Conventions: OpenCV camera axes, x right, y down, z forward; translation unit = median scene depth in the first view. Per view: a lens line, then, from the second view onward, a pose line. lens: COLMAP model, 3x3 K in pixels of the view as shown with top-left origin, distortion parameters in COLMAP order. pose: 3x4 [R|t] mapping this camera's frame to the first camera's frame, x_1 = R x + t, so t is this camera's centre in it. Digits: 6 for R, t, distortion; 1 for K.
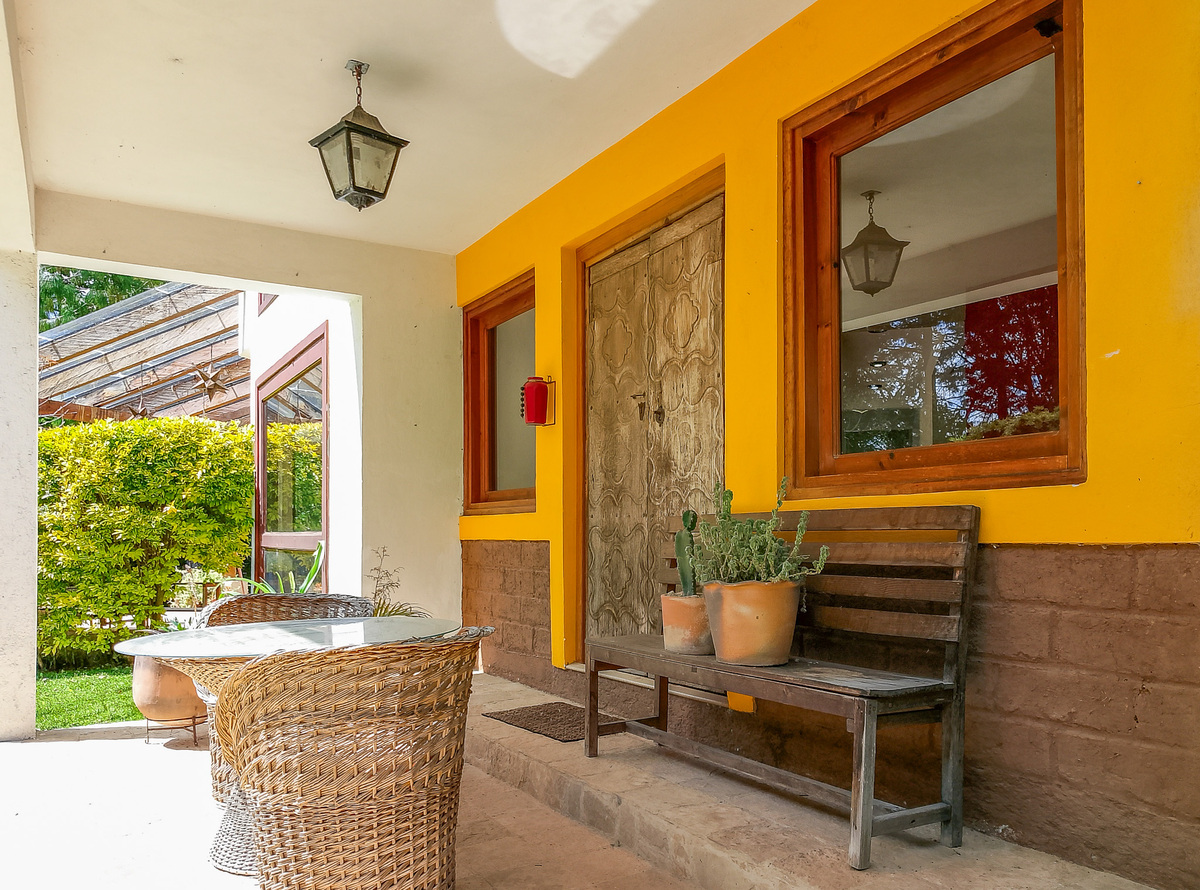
lens RADIAL K [[913.5, 0, 637.3], [0, 913.5, 475.4], [0, 0, 1]] dist [0.052944, -0.096019]
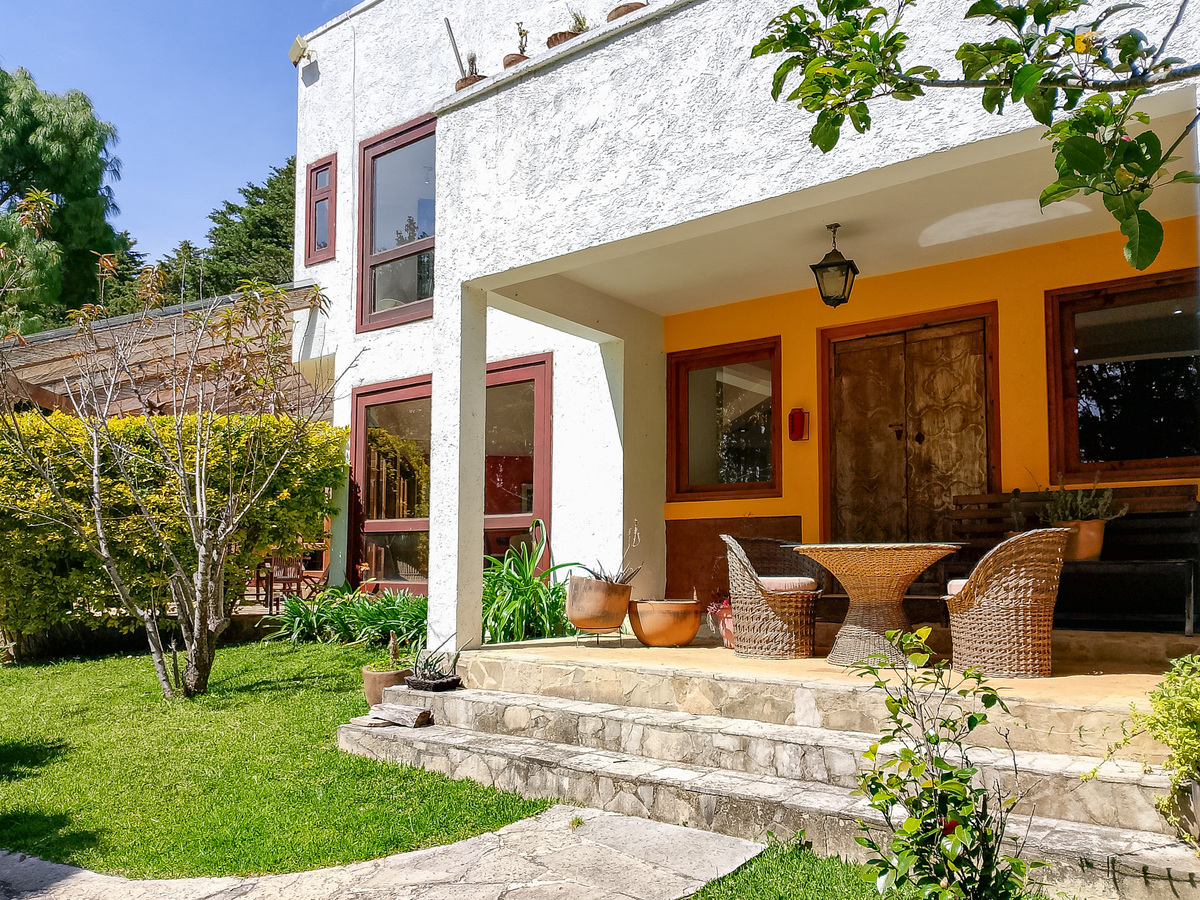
lens RADIAL K [[913.5, 0, 601.4], [0, 913.5, 445.9], [0, 0, 1]] dist [0.052944, -0.096019]
pose [[0.934624, 0.059226, 0.350670, -1.136234], [-0.034194, 0.996433, -0.077155, 0.101519], [-0.353989, 0.060120, 0.933315, -0.380165]]
